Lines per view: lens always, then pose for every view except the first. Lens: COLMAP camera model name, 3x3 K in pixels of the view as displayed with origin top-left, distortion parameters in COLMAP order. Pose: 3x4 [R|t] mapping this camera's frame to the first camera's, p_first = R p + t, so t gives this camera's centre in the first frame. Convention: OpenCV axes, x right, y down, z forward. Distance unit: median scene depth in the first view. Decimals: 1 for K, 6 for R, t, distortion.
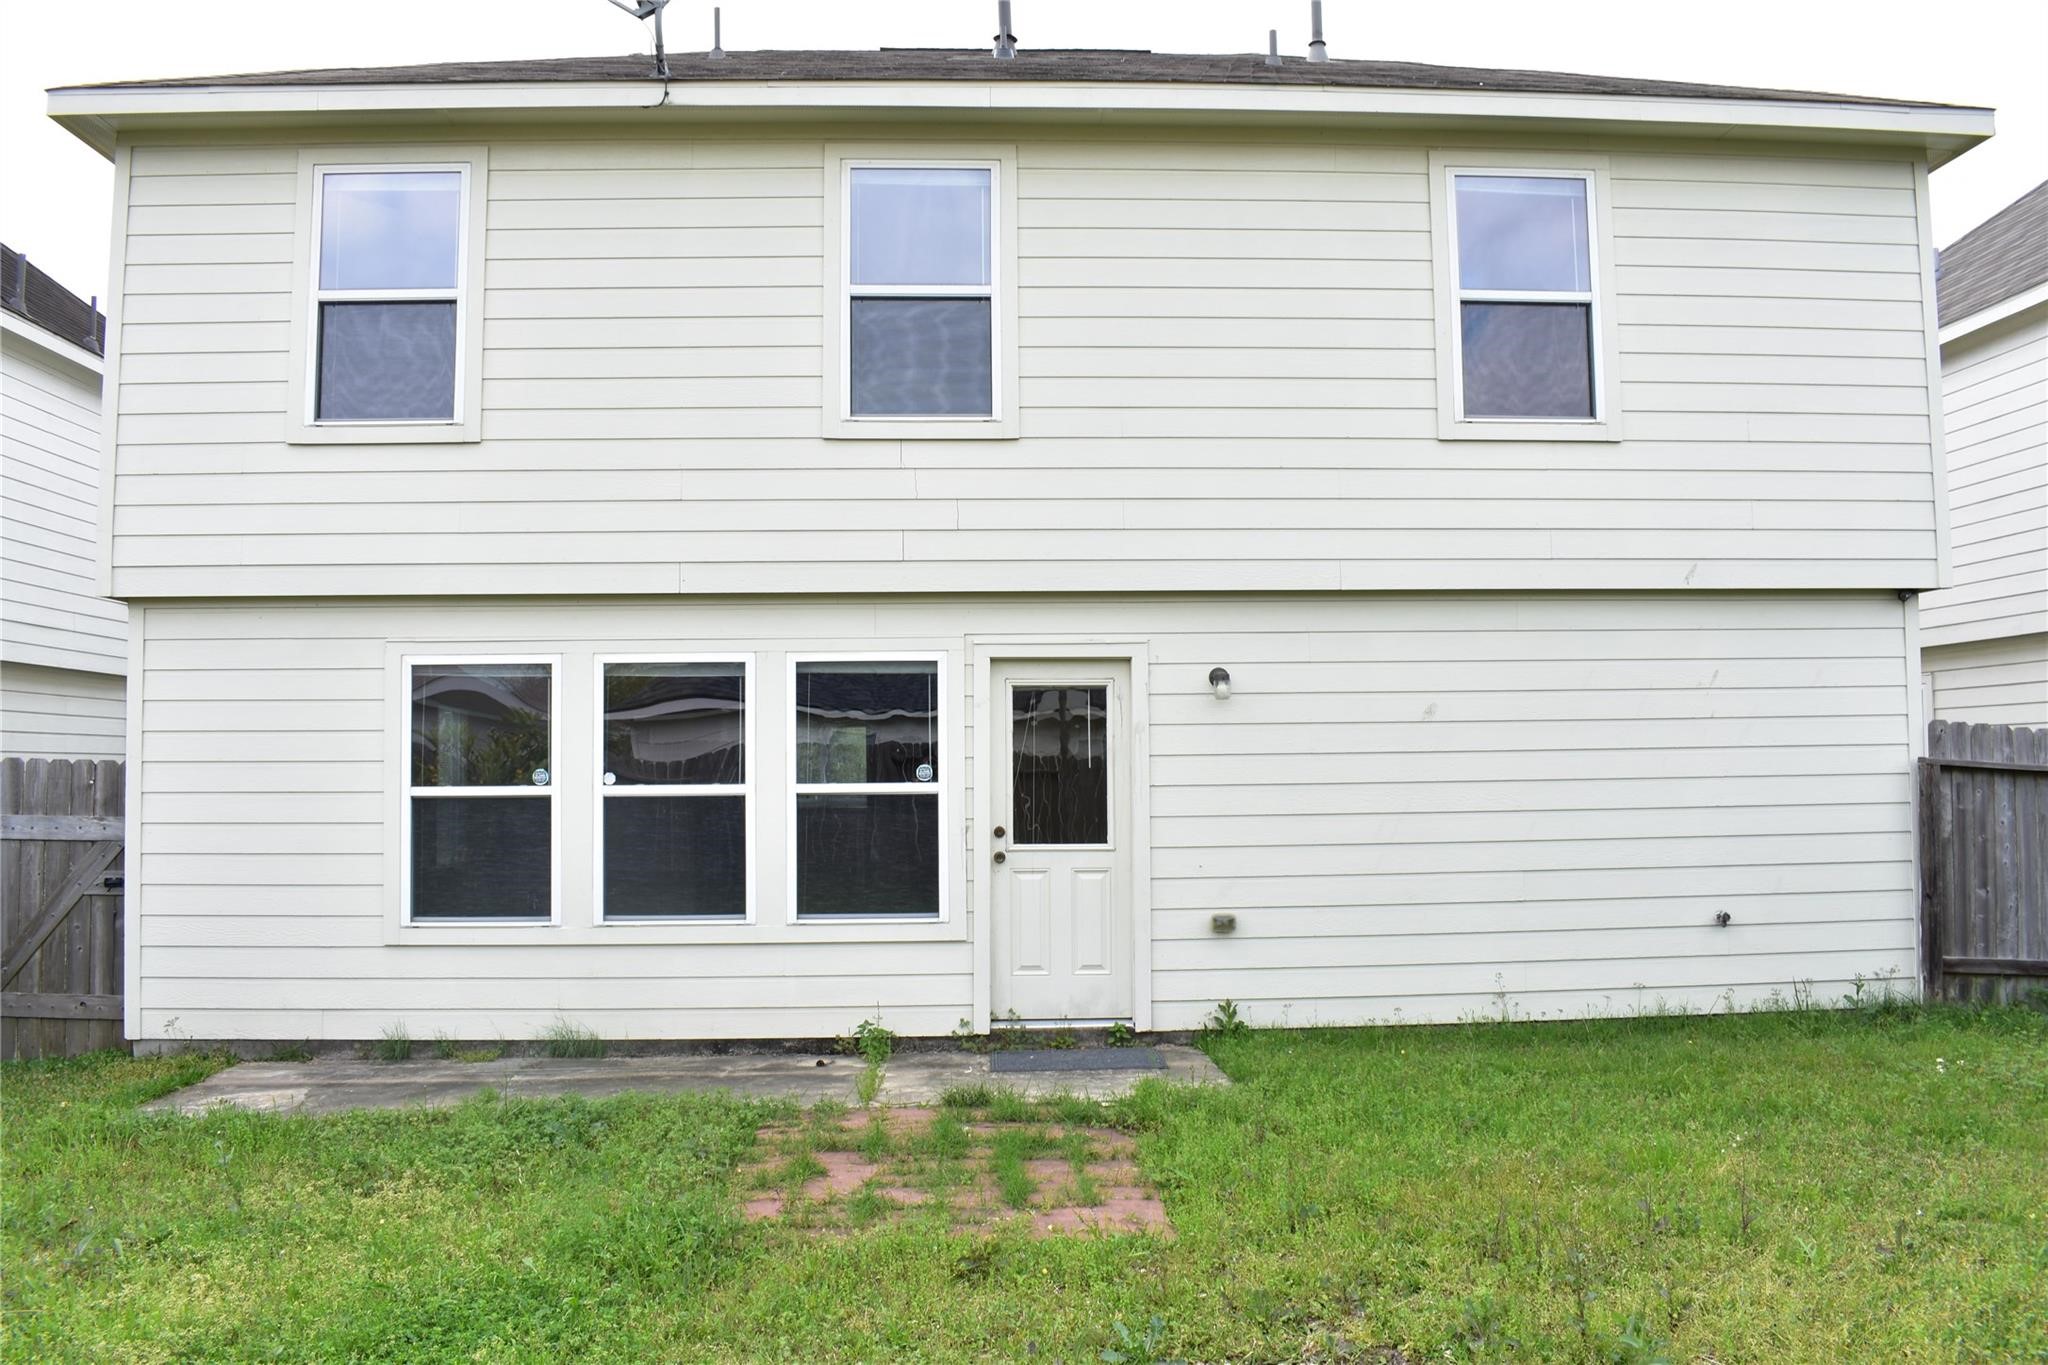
lens RADIAL K [[1600.2, 0, 1004.2], [0, 1600.2, 678.9], [0, 0, 1]] dist [-0.091465, 0.004239]
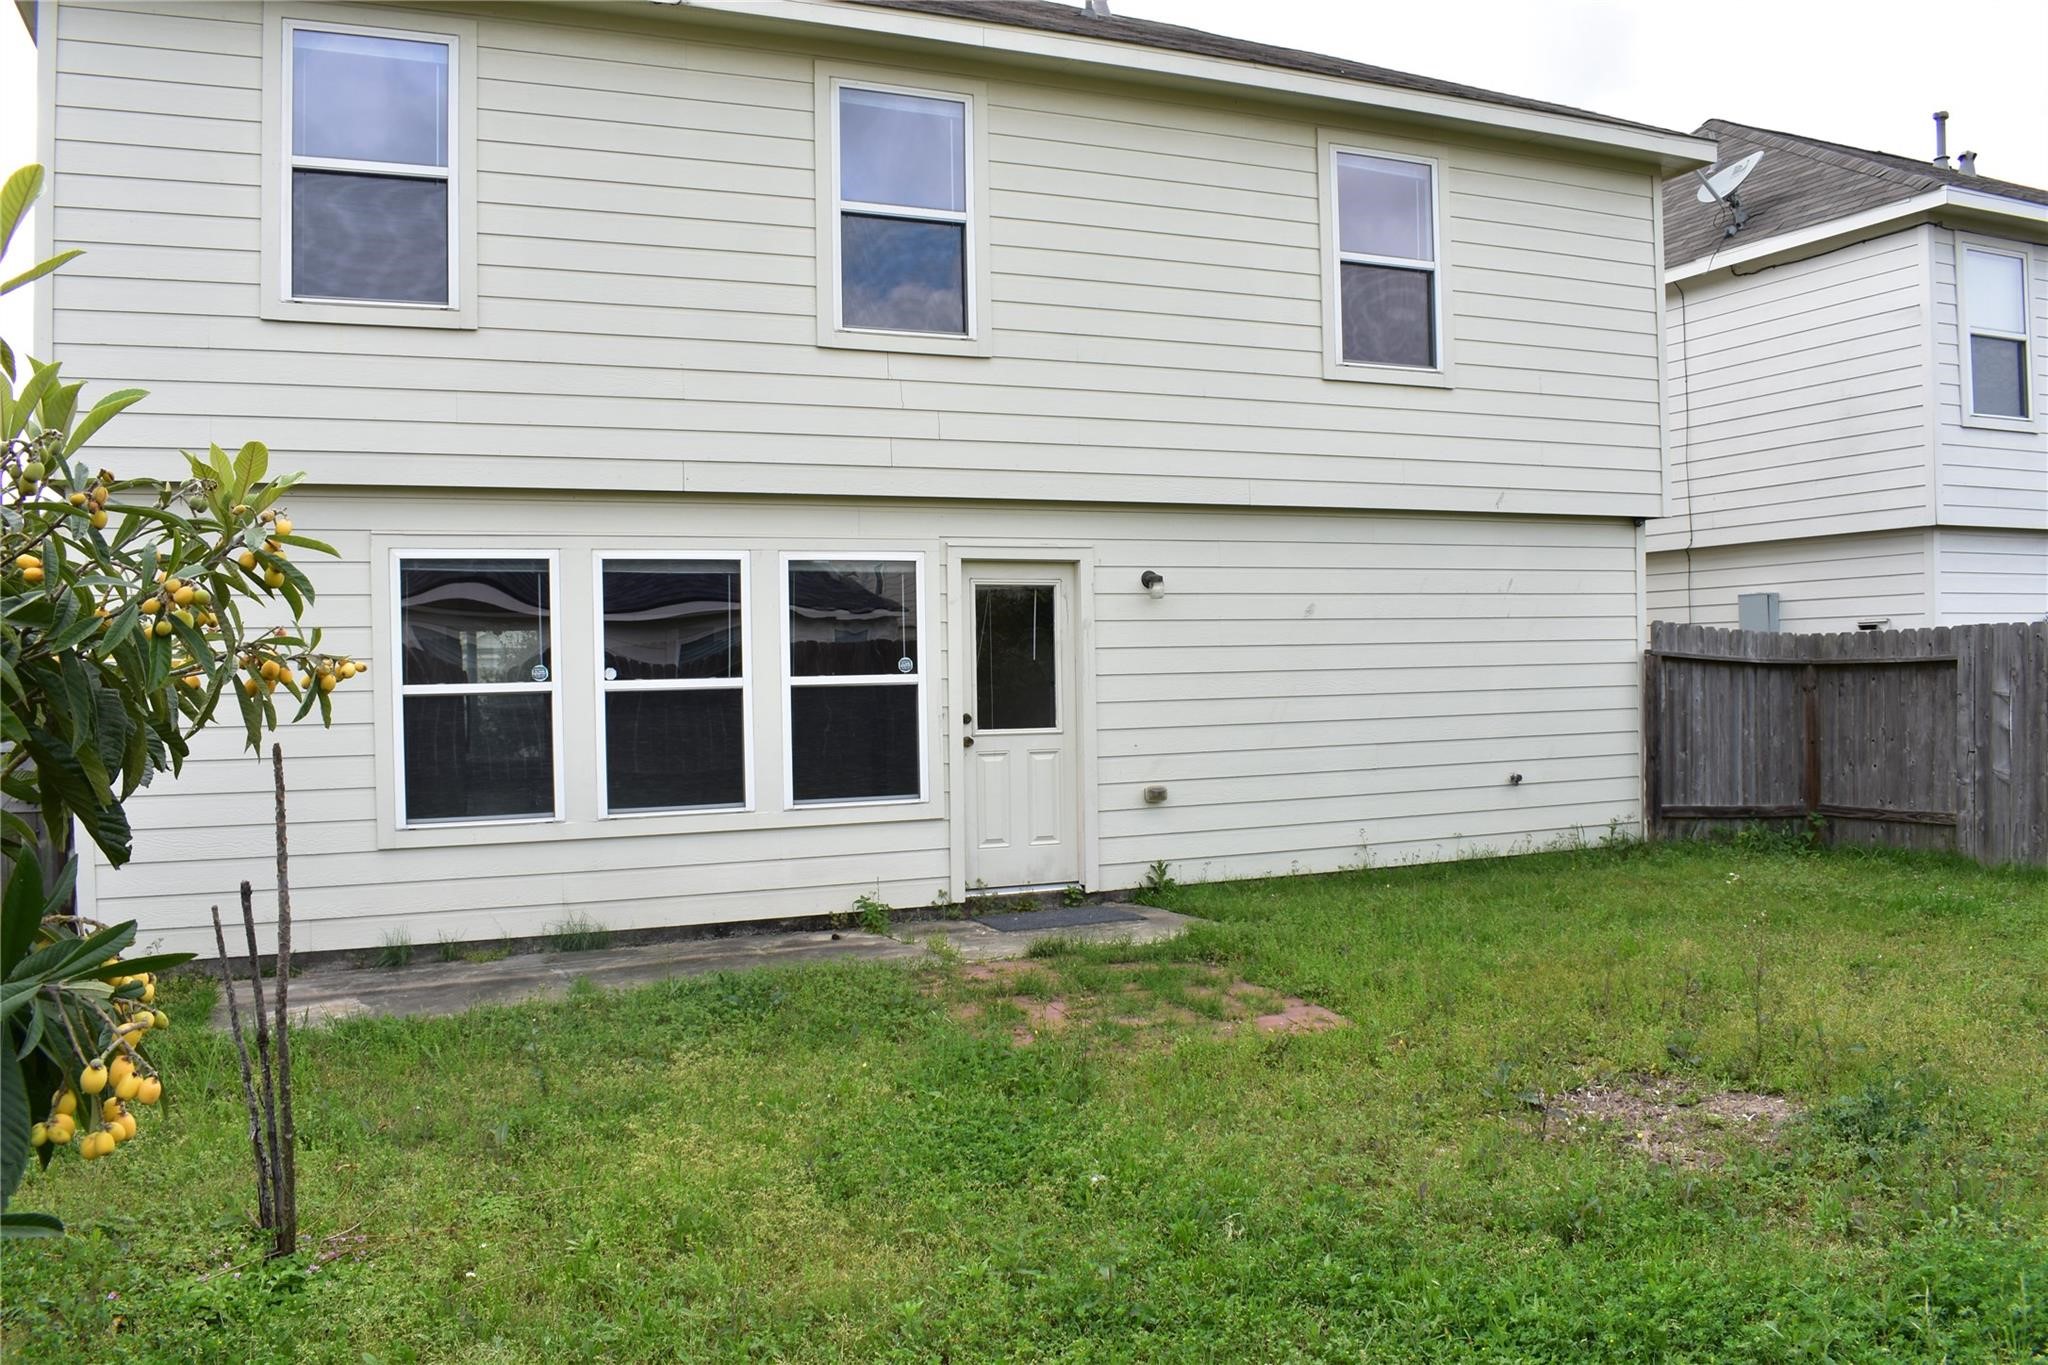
lens RADIAL K [[1600.2, 0, 1004.2], [0, 1600.2, 678.9], [0, 0, 1]] dist [-0.091465, 0.004239]
pose [[0.937156, -0.010663, 0.348747, -0.362847], [-0.010247, 0.998261, 0.058059, 0.004695], [-0.348759, -0.057984, 0.935417, -0.031269]]
